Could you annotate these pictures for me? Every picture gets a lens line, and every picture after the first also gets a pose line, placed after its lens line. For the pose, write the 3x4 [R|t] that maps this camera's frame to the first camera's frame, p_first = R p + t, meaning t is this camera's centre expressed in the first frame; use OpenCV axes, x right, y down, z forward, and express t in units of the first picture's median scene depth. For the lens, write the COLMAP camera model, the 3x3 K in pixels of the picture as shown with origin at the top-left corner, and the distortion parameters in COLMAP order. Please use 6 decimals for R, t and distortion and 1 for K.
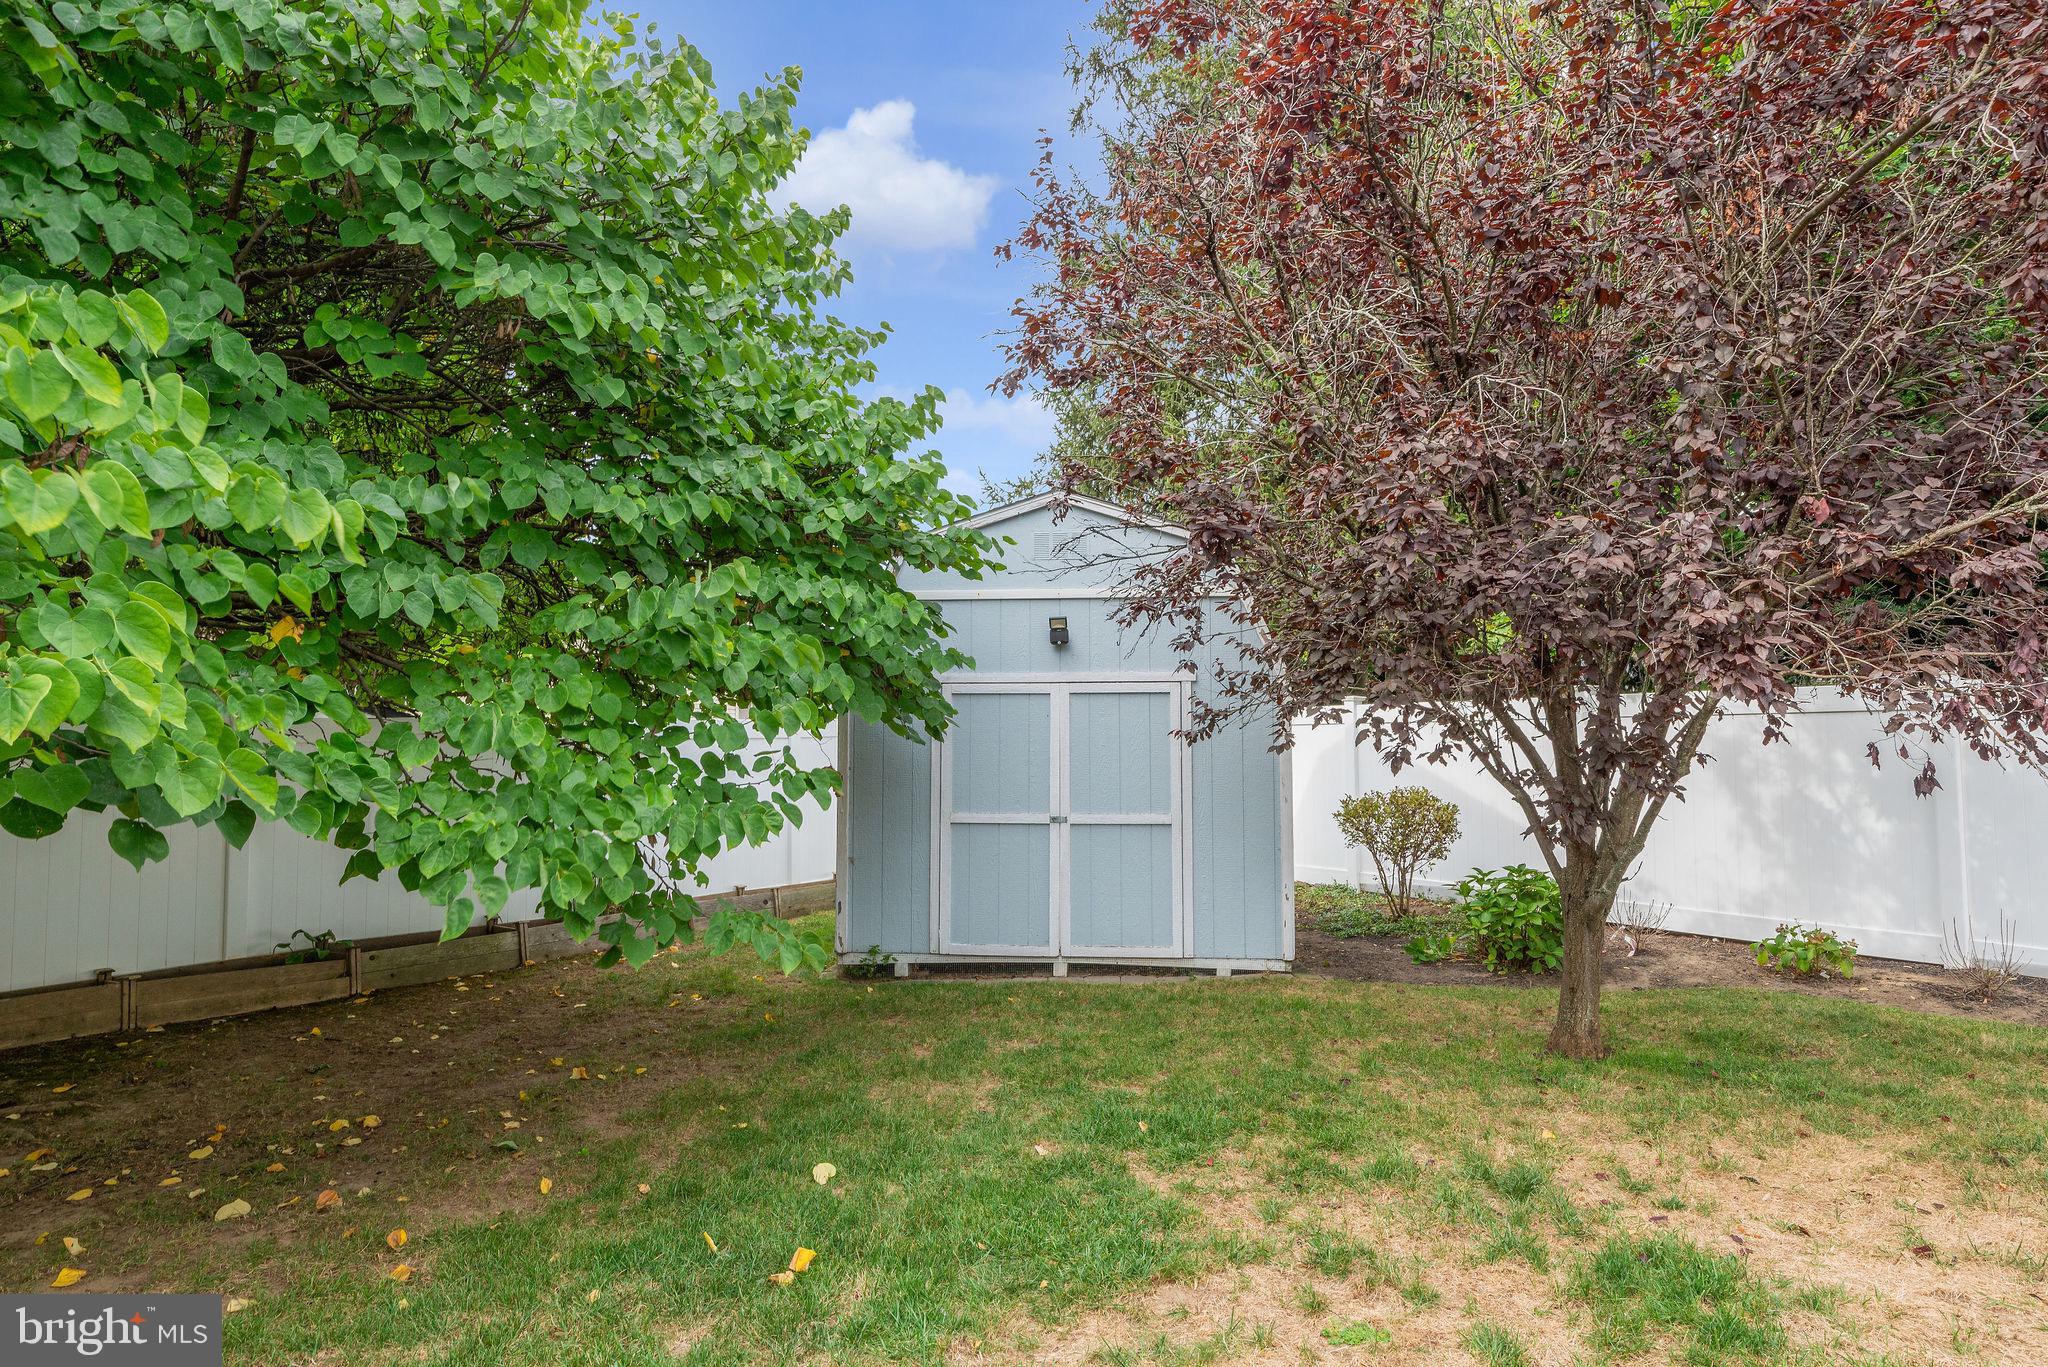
lens RADIAL K [[1025.2, 0, 1030.3], [0, 1025.2, 692.9], [0, 0, 1]] dist [0.000180, 0.000624]
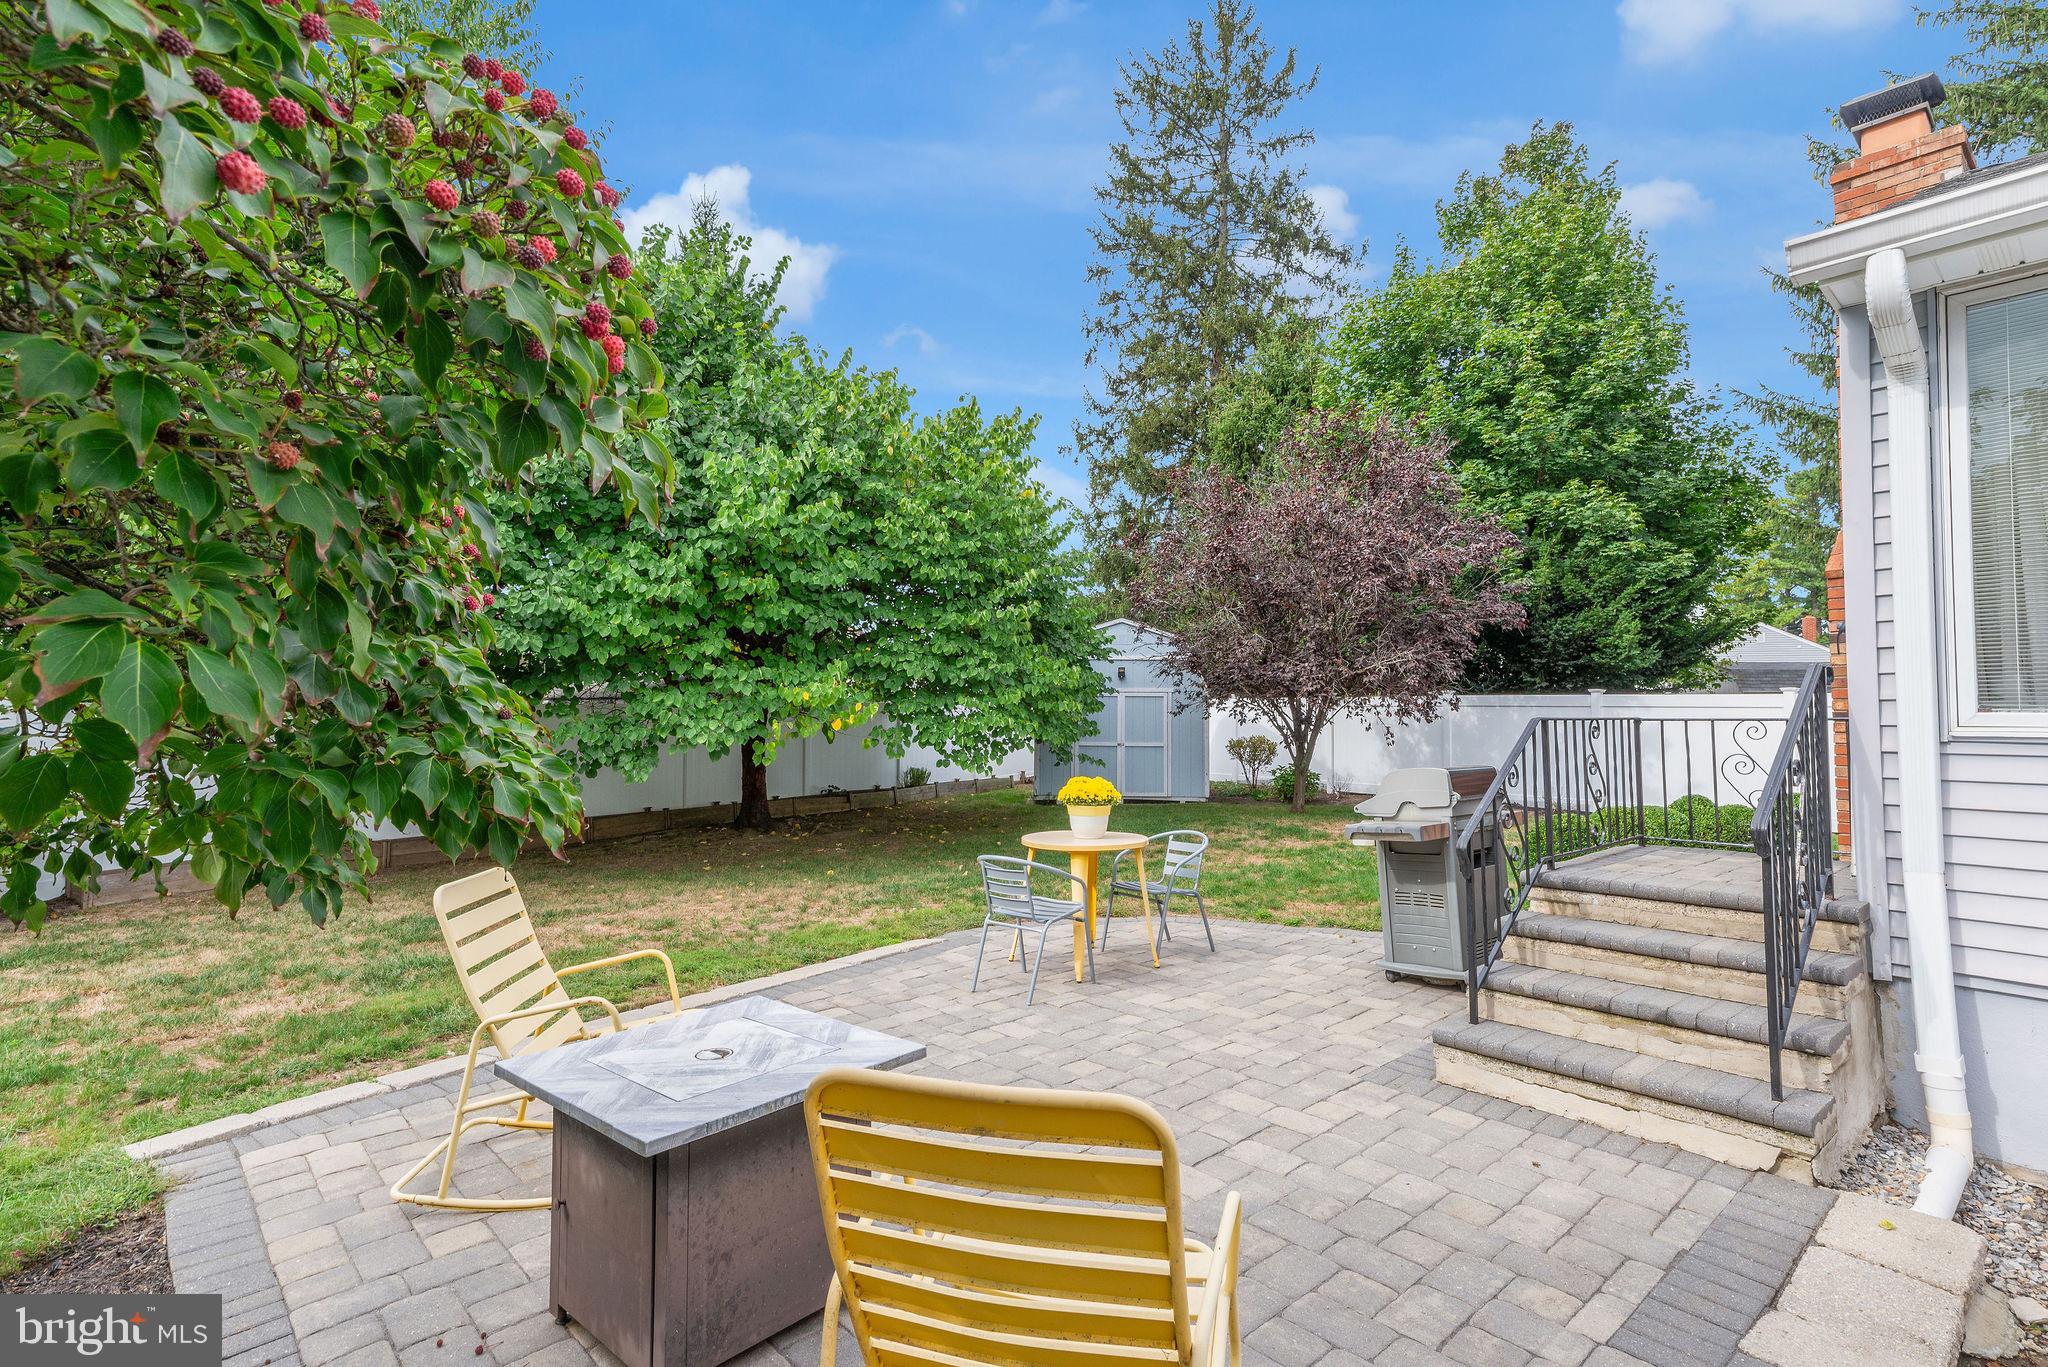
lens RADIAL K [[1025.2, 0, 1030.3], [0, 1025.2, 692.9], [0, 0, 1]] dist [0.000180, 0.000624]
pose [[0.995893, 0.003549, 0.090470, -0.473343], [-0.006304, 0.999524, 0.030184, -0.092925], [-0.090320, -0.030630, 0.995442, -1.698786]]
